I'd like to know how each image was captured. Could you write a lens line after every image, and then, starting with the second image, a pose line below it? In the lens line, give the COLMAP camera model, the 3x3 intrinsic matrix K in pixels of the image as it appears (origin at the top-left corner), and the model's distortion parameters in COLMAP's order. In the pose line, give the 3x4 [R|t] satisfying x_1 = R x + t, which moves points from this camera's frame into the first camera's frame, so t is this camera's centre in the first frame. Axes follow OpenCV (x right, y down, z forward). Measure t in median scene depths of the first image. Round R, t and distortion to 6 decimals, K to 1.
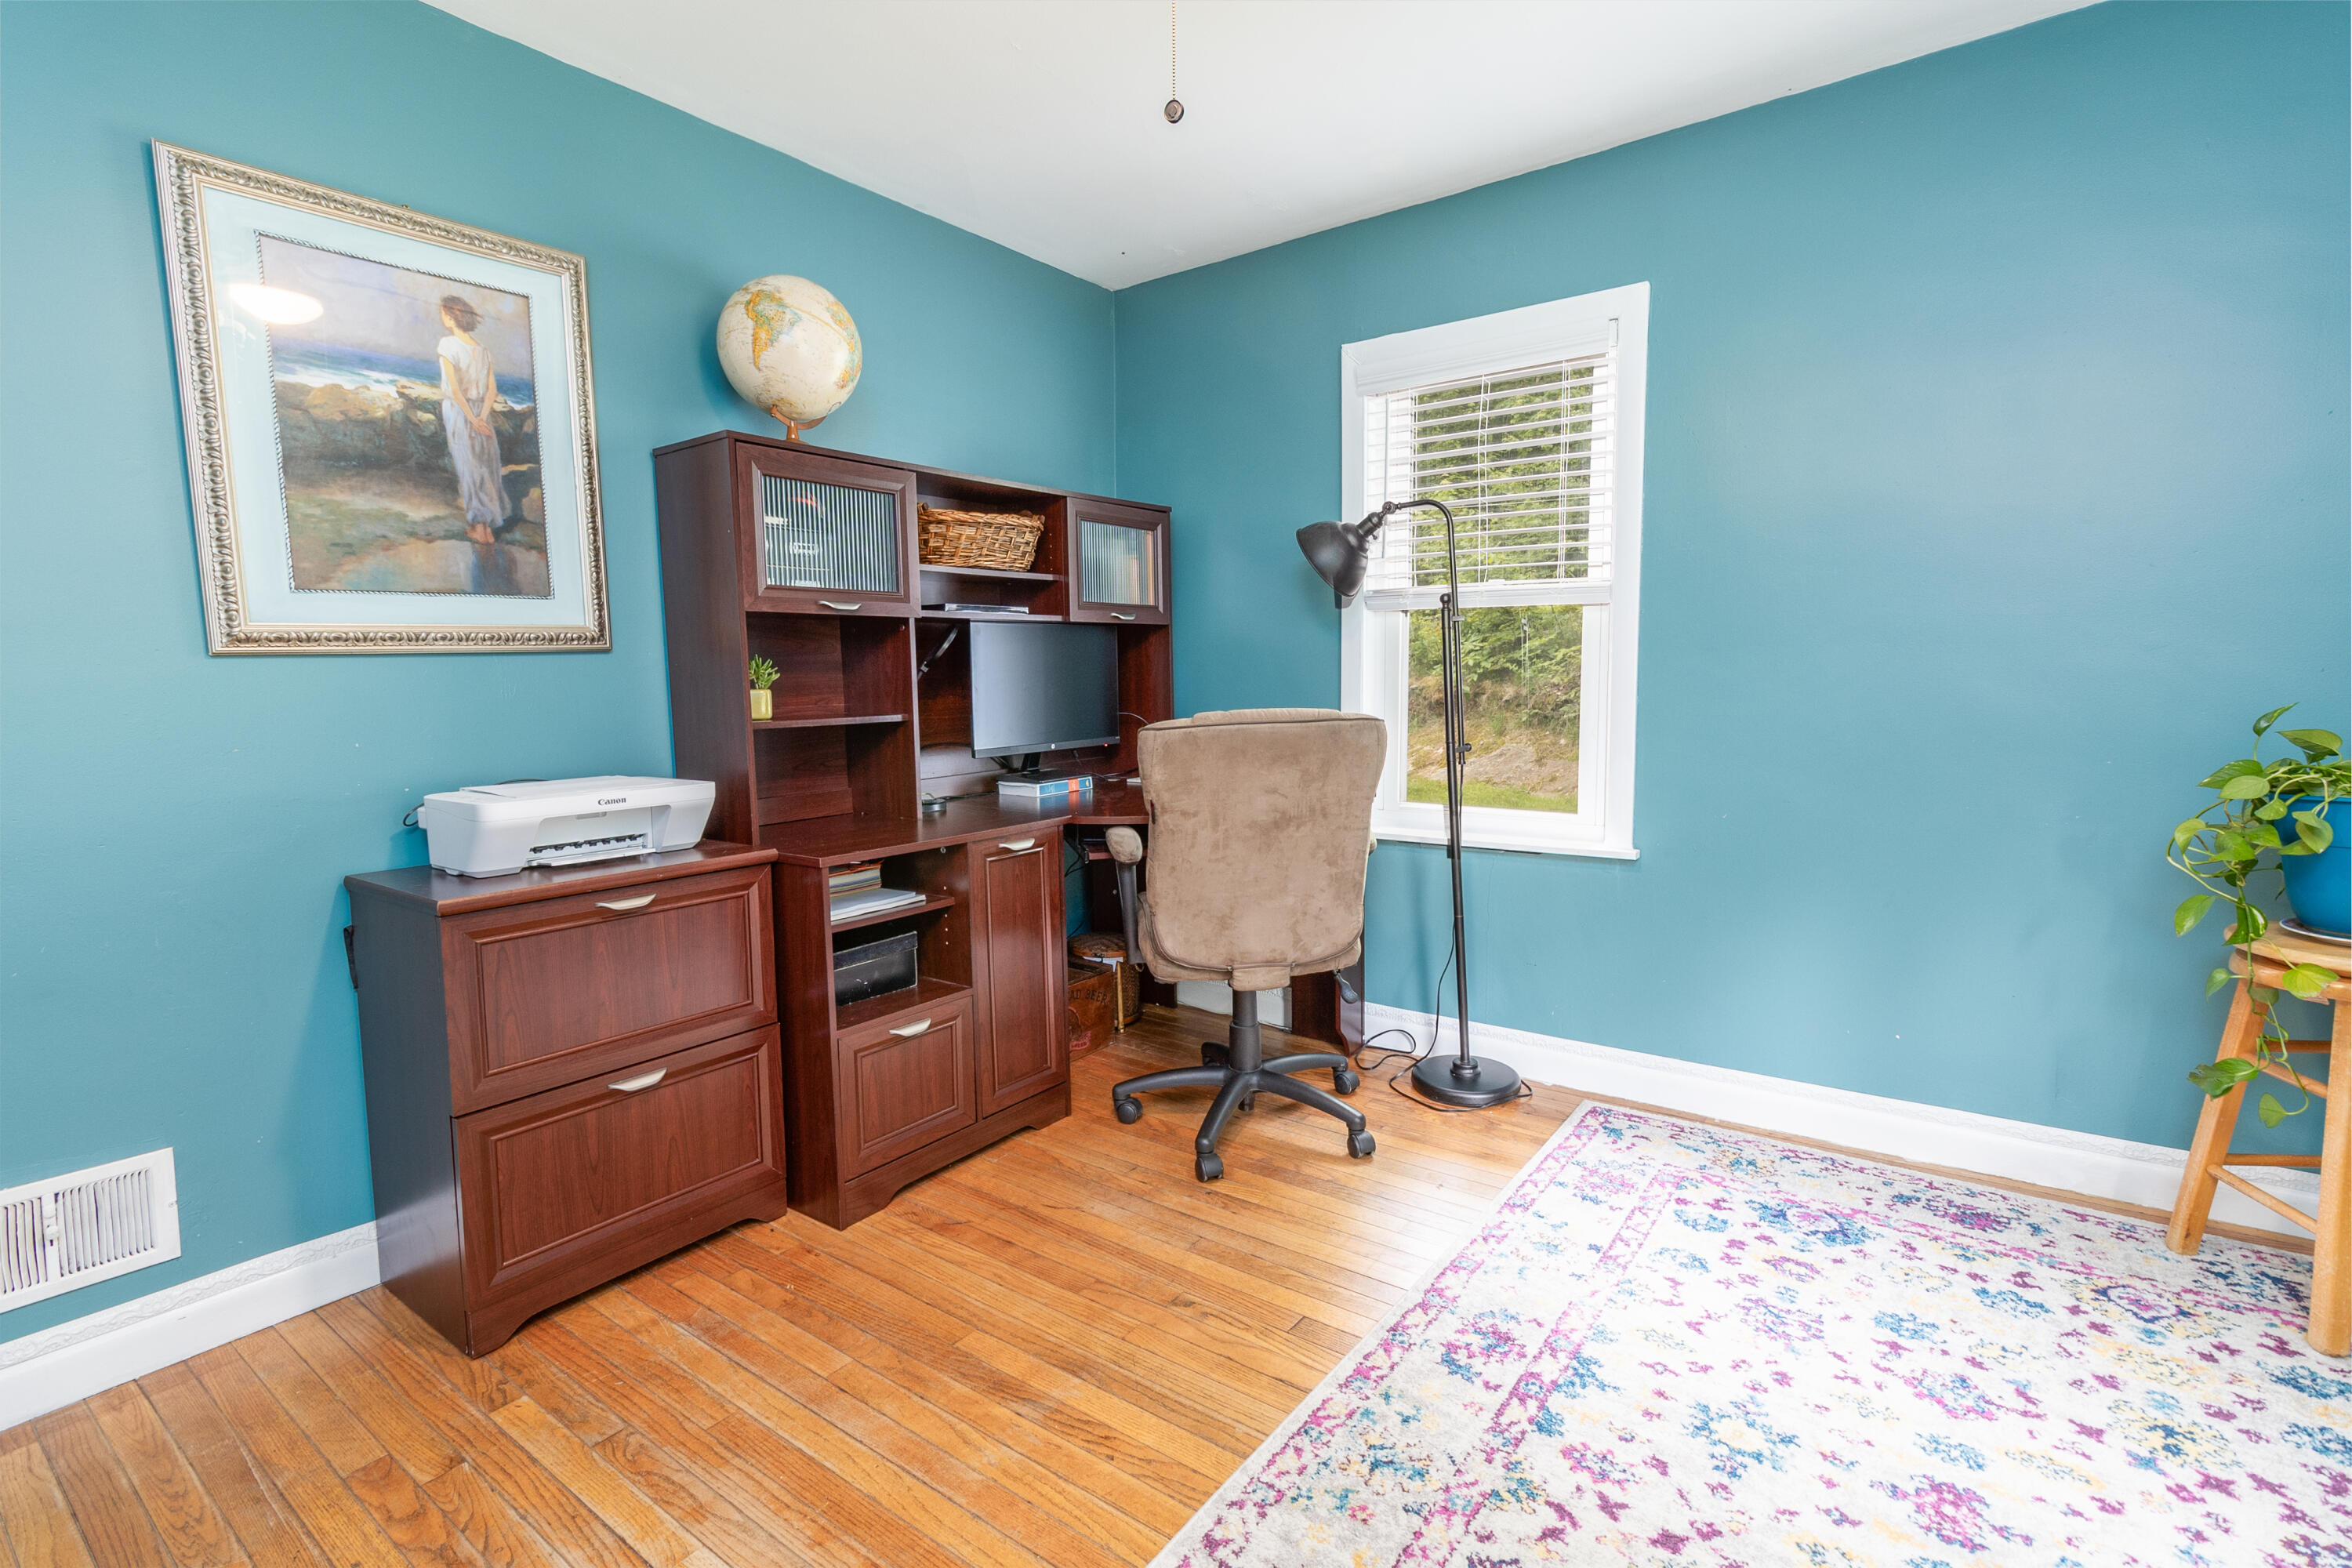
lens RADIAL K [[1079.1, 0, 1186.8], [0, 1079.1, 776.7], [0, 0, 1]] dist [0.003207, -0.001351]
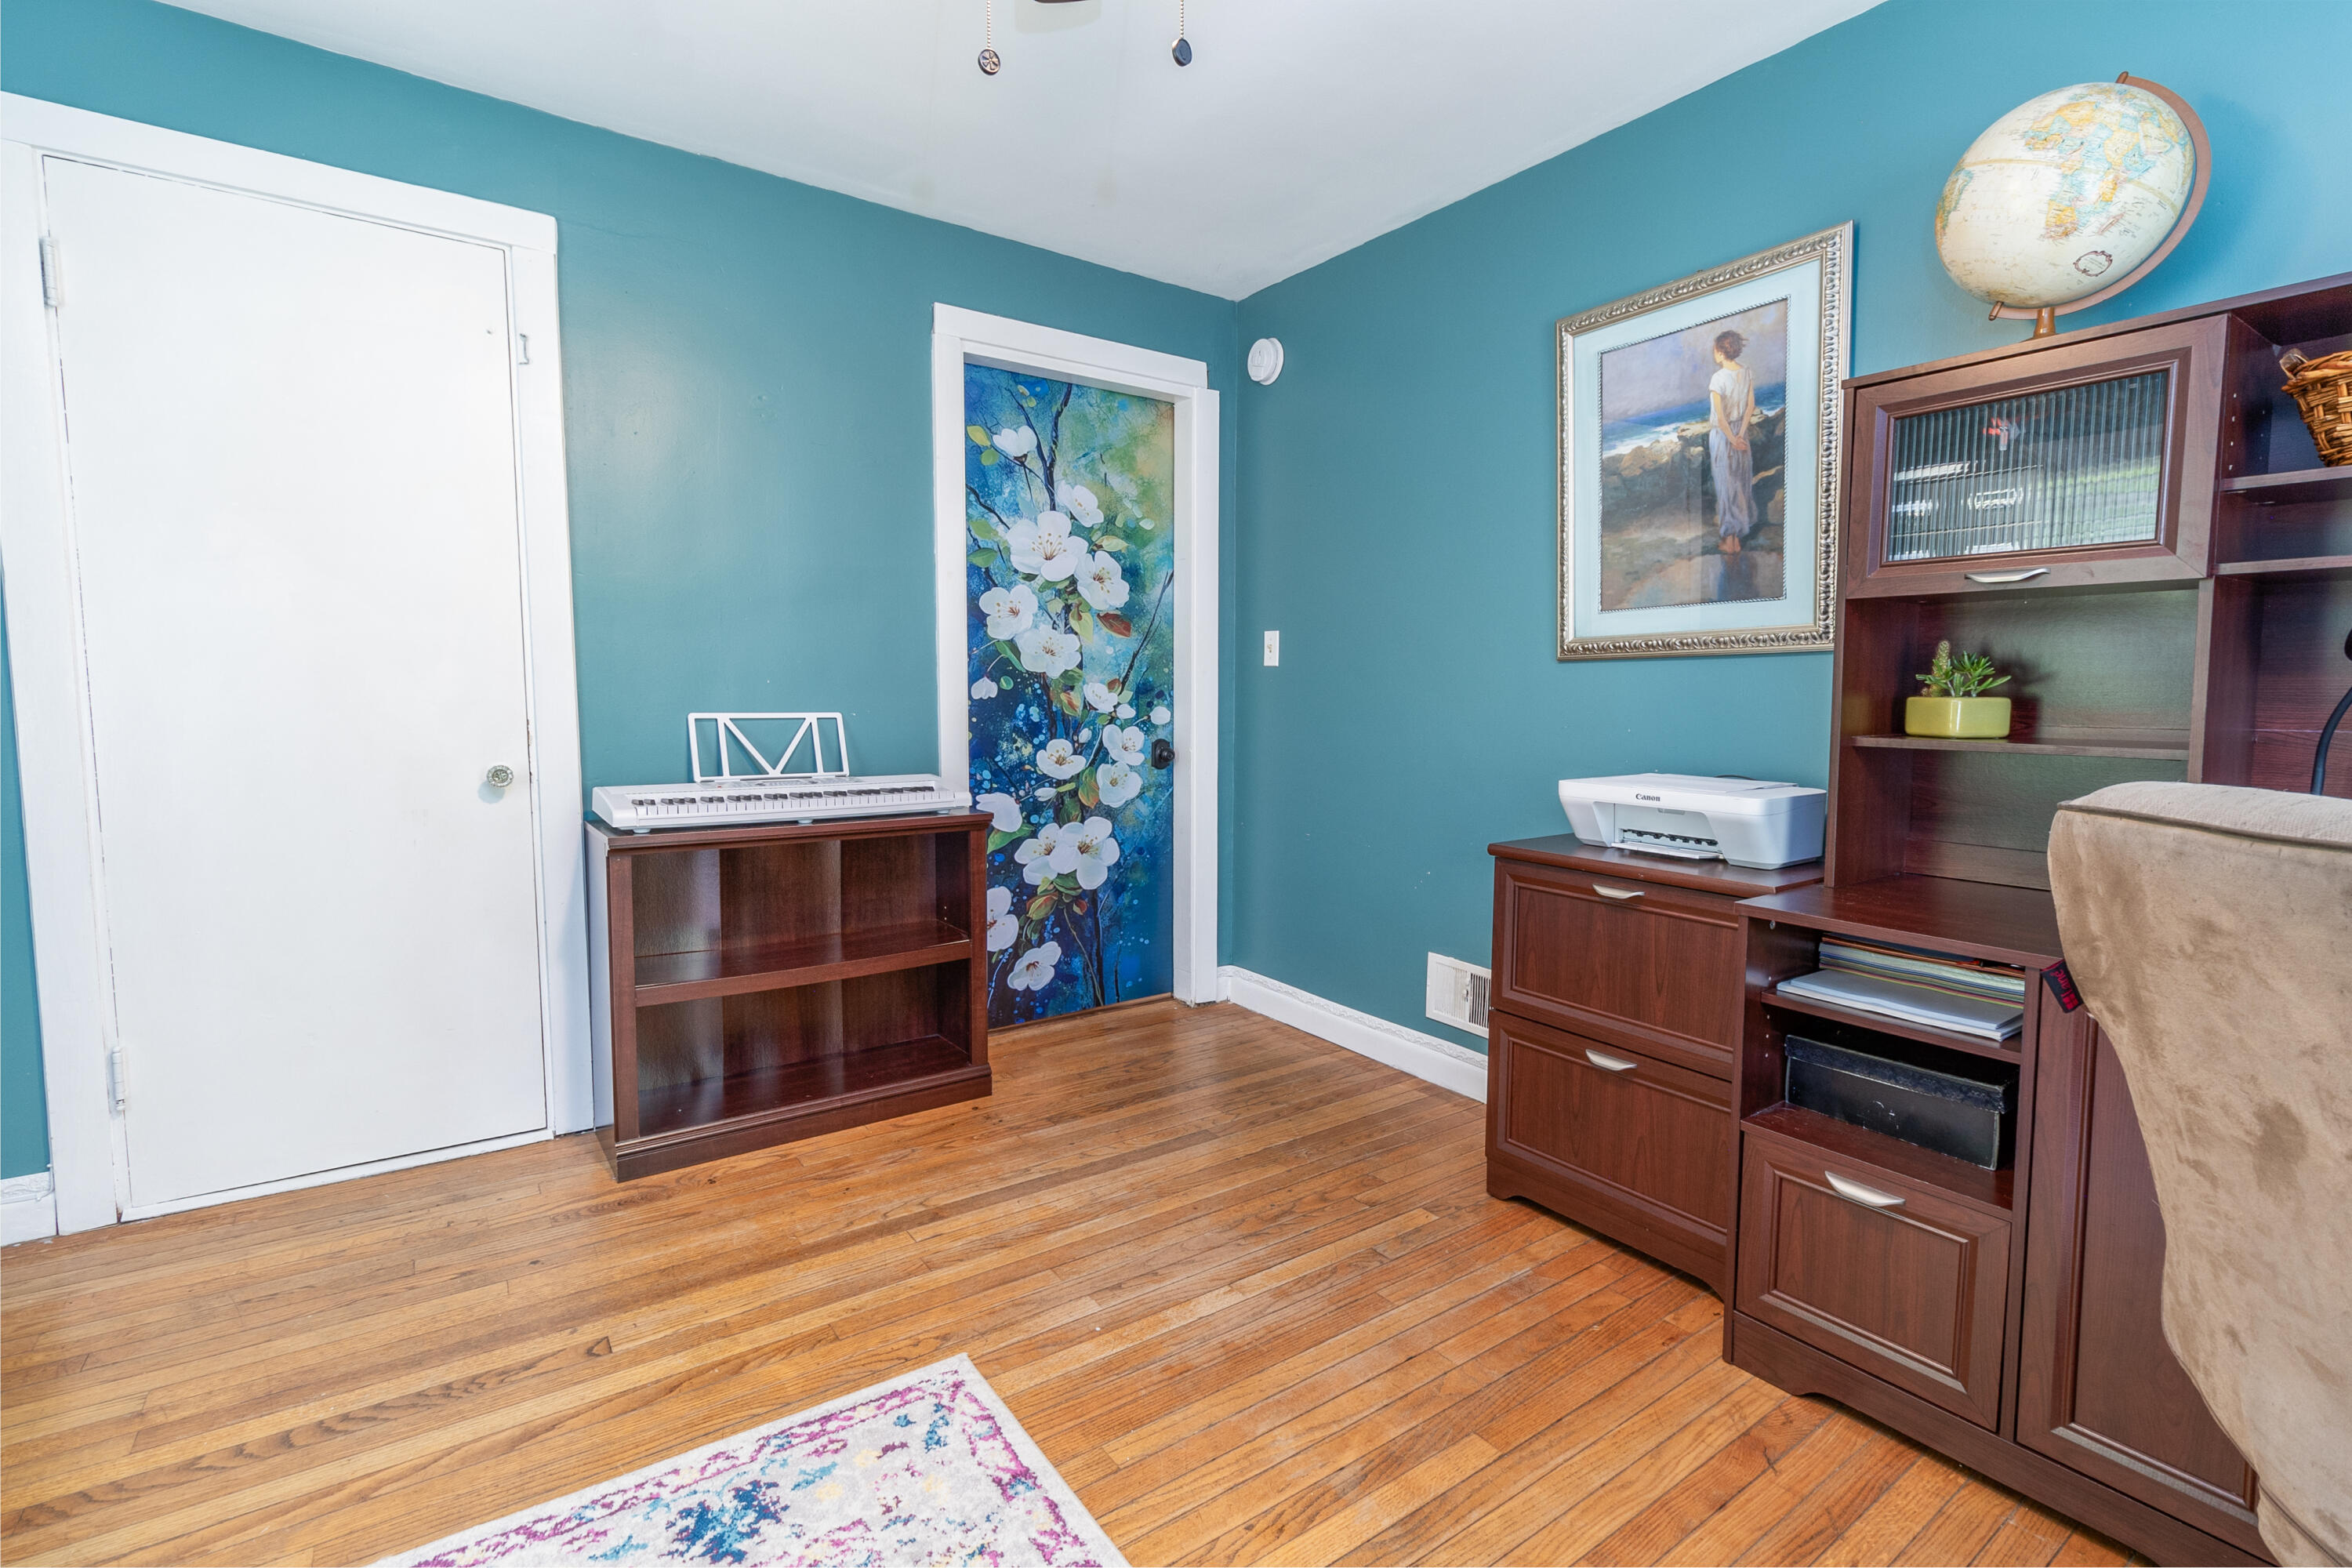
lens RADIAL K [[1079.1, 0, 1187.6], [0, 1079.1, 772.4], [0, 0, 1]] dist [0.003207, -0.001351]
pose [[-0.315869, 0.094064, -0.944129, 0.575863], [-0.089631, 0.987665, 0.128389, -0.092948], [0.944560, 0.125178, -0.303541, 0.870189]]
